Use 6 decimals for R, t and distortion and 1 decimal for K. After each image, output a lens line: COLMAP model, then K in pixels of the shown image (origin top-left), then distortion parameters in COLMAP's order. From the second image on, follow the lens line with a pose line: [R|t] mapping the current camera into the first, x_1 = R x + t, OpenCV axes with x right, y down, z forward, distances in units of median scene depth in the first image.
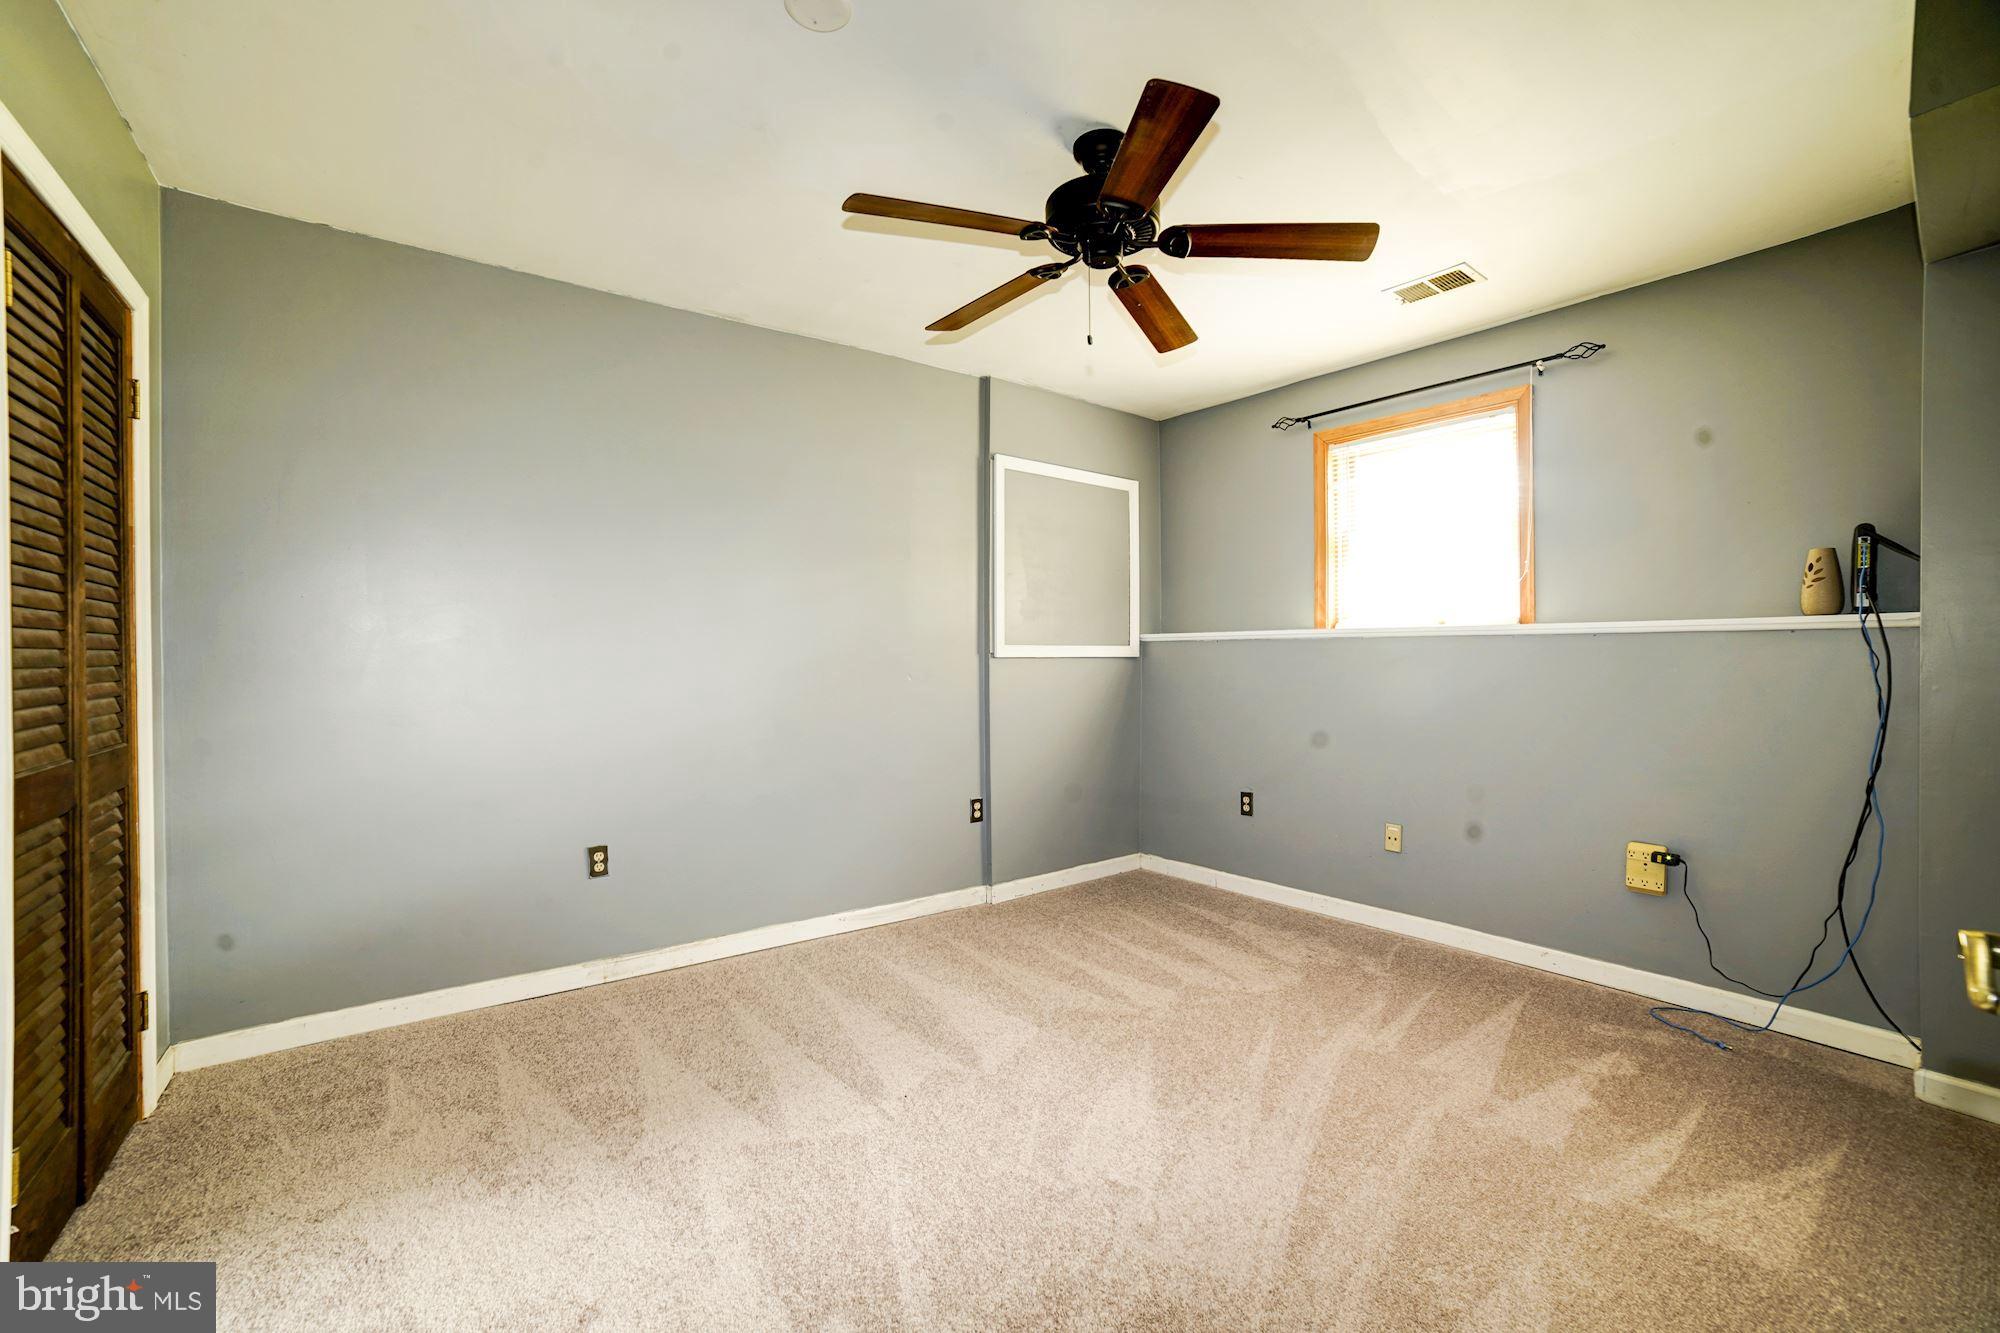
lens RADIAL K [[803.3, 0, 992.4], [0, 803.3, 662.2], [0, 0, 1]] dist [-0.104266, 0.036967]
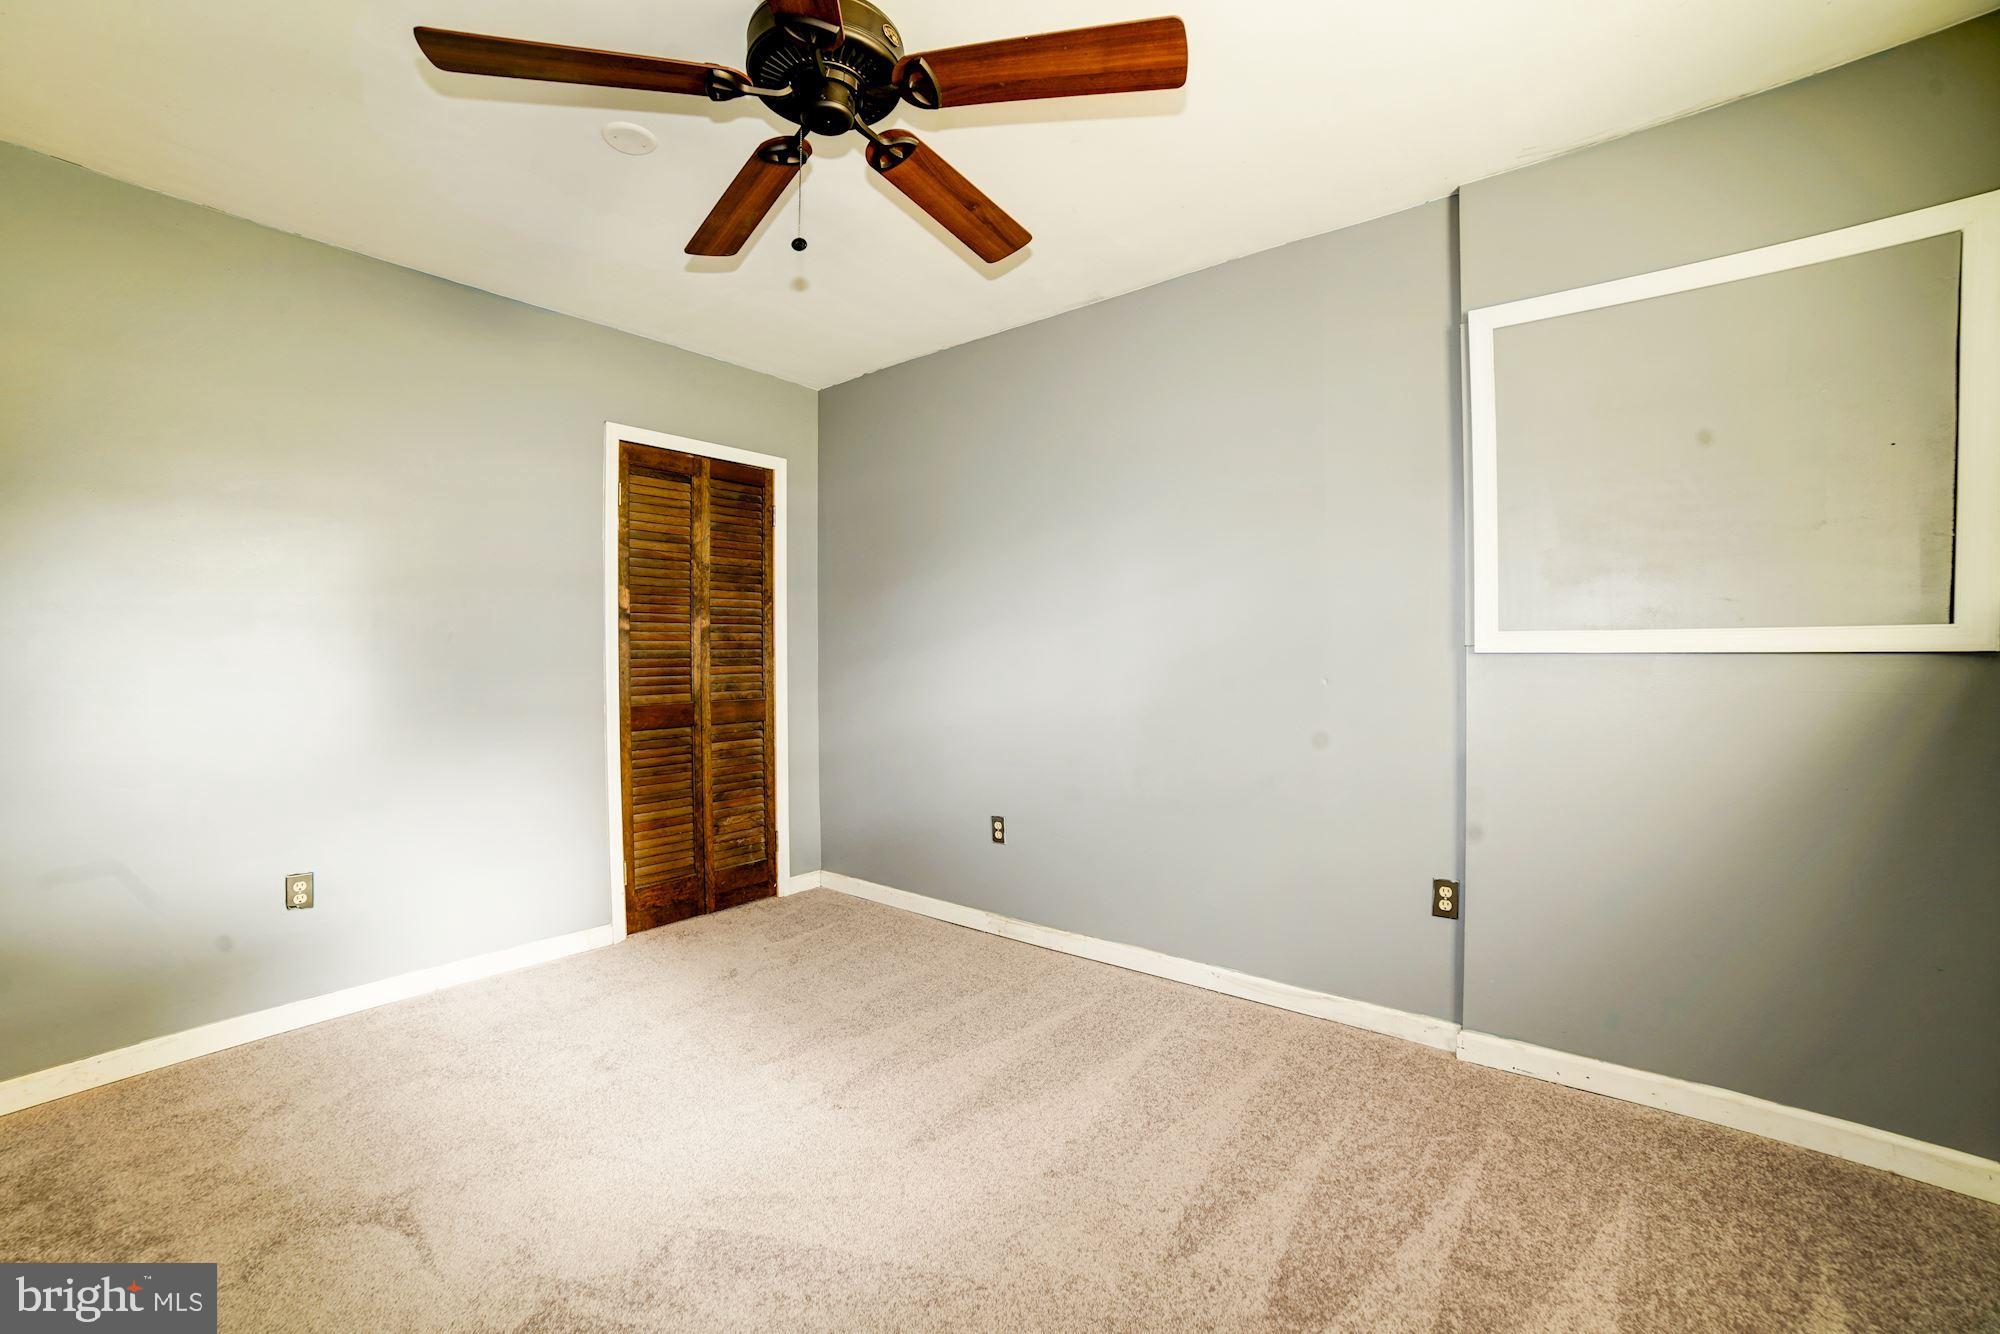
lens RADIAL K [[803.3, 0, 992.4], [0, 803.3, 662.7], [0, 0, 1]] dist [-0.104266, 0.036967]
pose [[0.251507, 0.012064, -0.967780, 0.470701], [-0.002150, 0.999927, 0.011906, -0.004296], [0.967853, -0.000914, 0.251515, 0.511469]]
